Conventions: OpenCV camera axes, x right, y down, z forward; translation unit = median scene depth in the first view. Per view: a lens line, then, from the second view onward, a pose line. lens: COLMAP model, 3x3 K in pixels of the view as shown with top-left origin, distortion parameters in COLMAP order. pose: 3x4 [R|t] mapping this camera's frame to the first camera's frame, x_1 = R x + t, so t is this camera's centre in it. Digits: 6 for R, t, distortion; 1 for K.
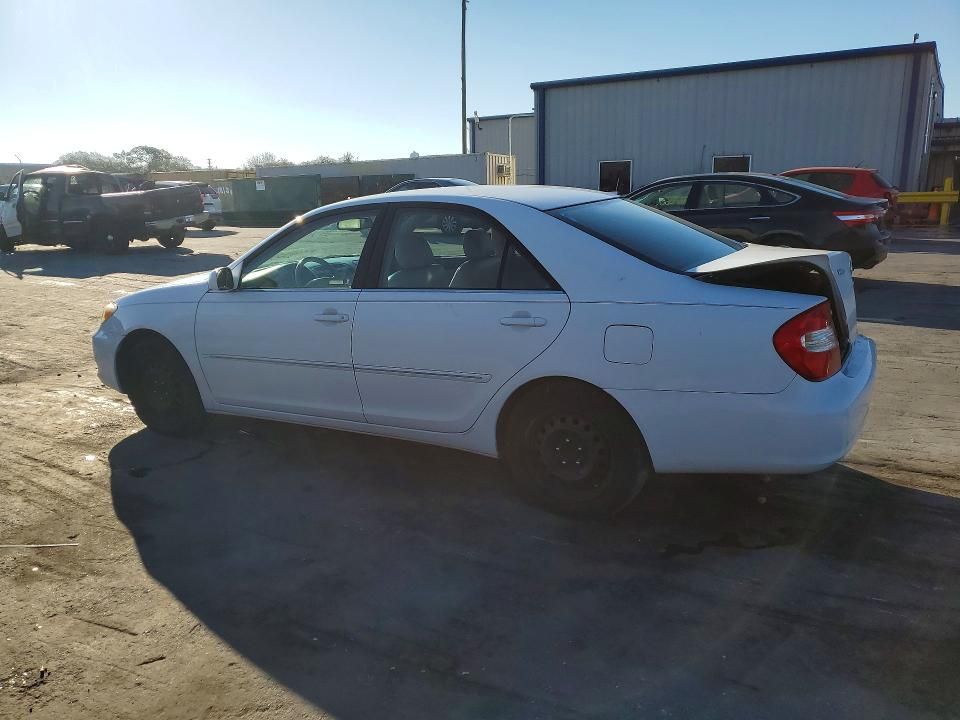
lens RADIAL K [[732.8, 0, 480.0], [0, 732.8, 360.0], [0, 0, 1]] dist [0.008698, 0.011832]
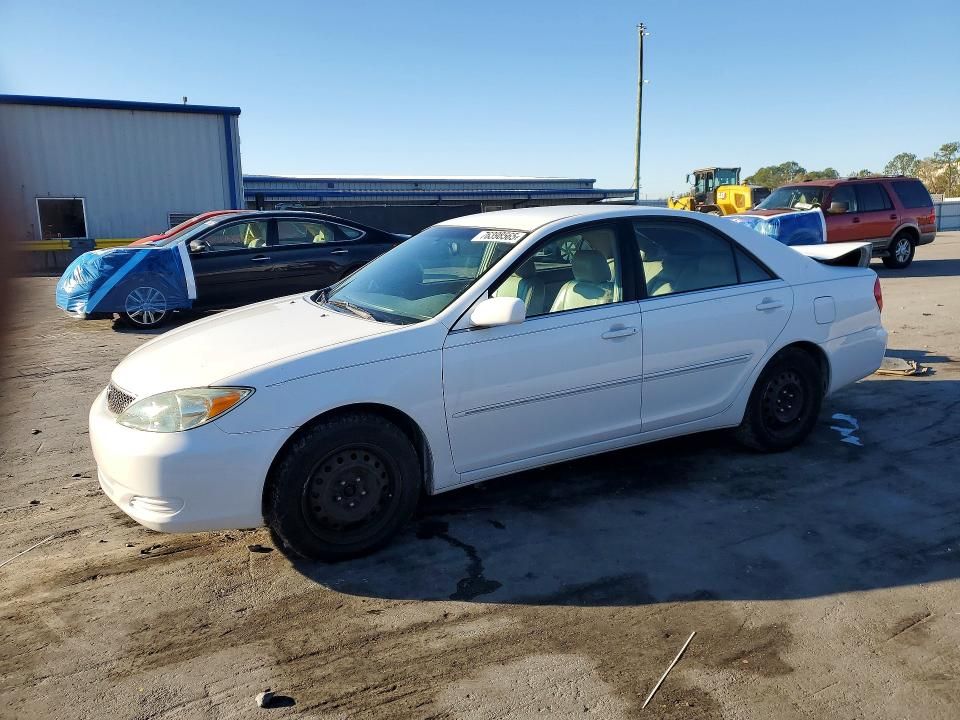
lens RADIAL K [[732.8, 0, 480.0], [0, 732.8, 360.0], [0, 0, 1]] dist [0.008698, 0.011832]
pose [[0.536131, -0.147048, 0.831228, -1.072745], [0.200756, 0.978669, 0.043647, -0.098809], [-0.819915, 0.143473, 0.554216, 0.590053]]
